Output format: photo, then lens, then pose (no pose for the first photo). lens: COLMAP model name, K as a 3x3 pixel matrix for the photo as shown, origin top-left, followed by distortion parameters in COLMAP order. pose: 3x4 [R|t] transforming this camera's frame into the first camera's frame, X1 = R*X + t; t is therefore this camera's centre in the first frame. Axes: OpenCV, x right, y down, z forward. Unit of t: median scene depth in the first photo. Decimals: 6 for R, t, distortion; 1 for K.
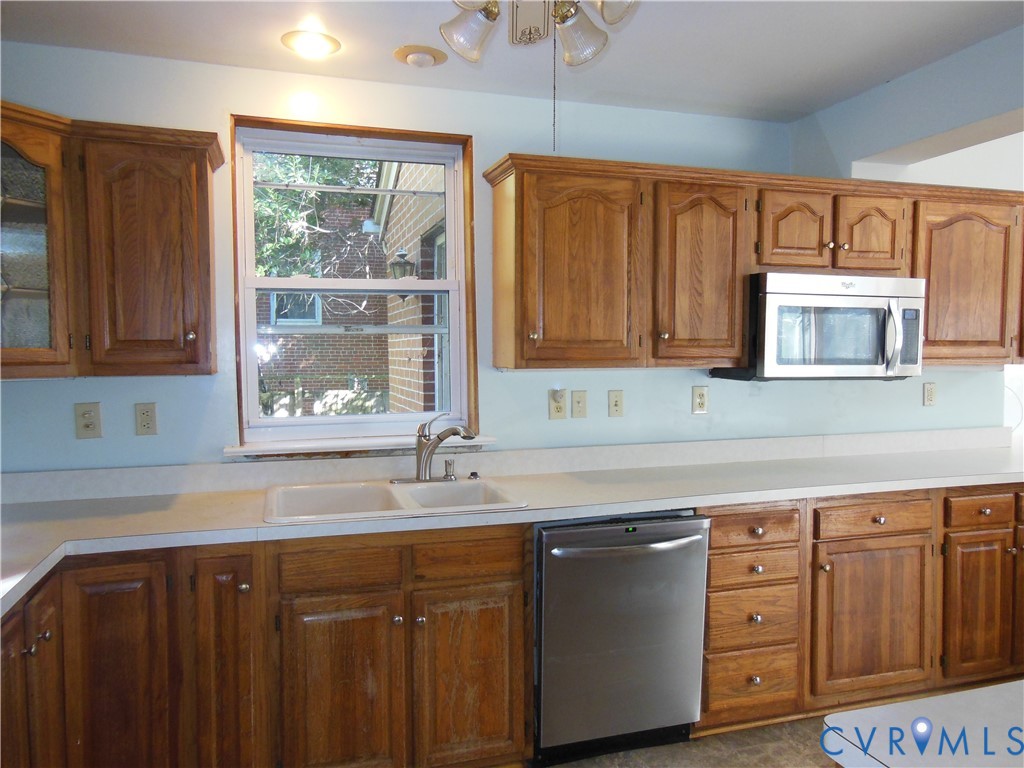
lens RADIAL K [[770.8, 0, 532.7], [0, 770.8, 379.2], [0, 0, 1]] dist [0.010203, 0.049056]
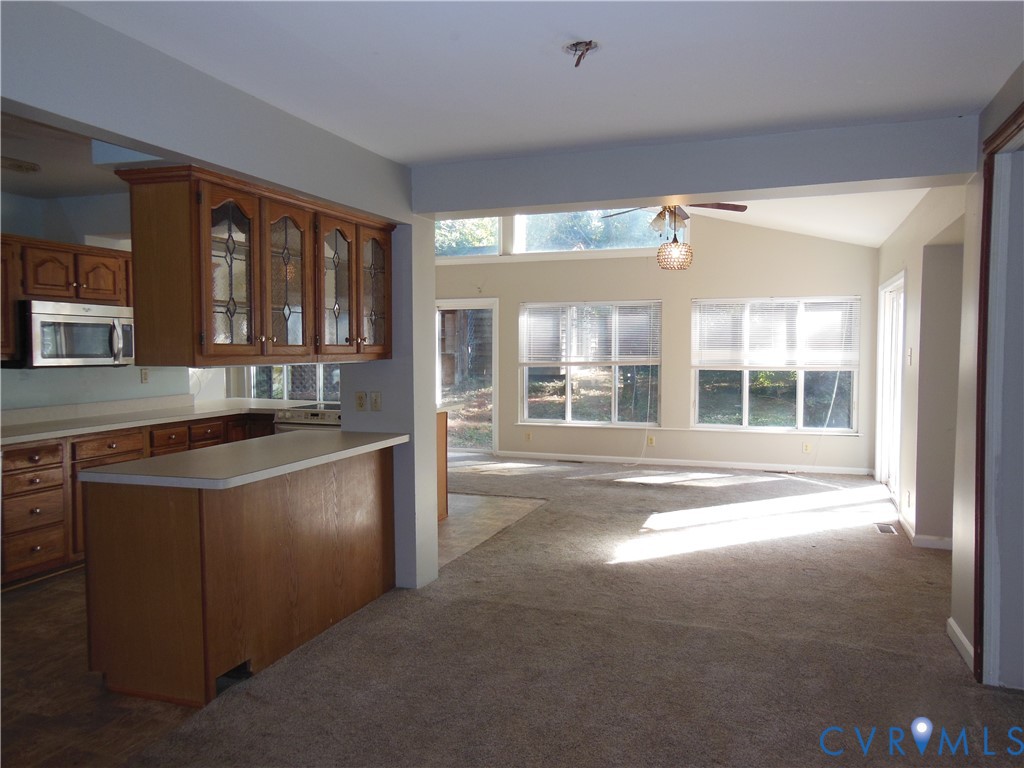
lens RADIAL K [[770.8, 0, 506.6], [0, 770.8, 386.8], [0, 0, 1]] dist [0.010203, 0.049056]
pose [[0.643028, -0.042720, 0.764650, -0.299341], [0.032371, 0.999067, 0.028595, 0.025300], [-0.765158, 0.006365, 0.643811, -0.773237]]
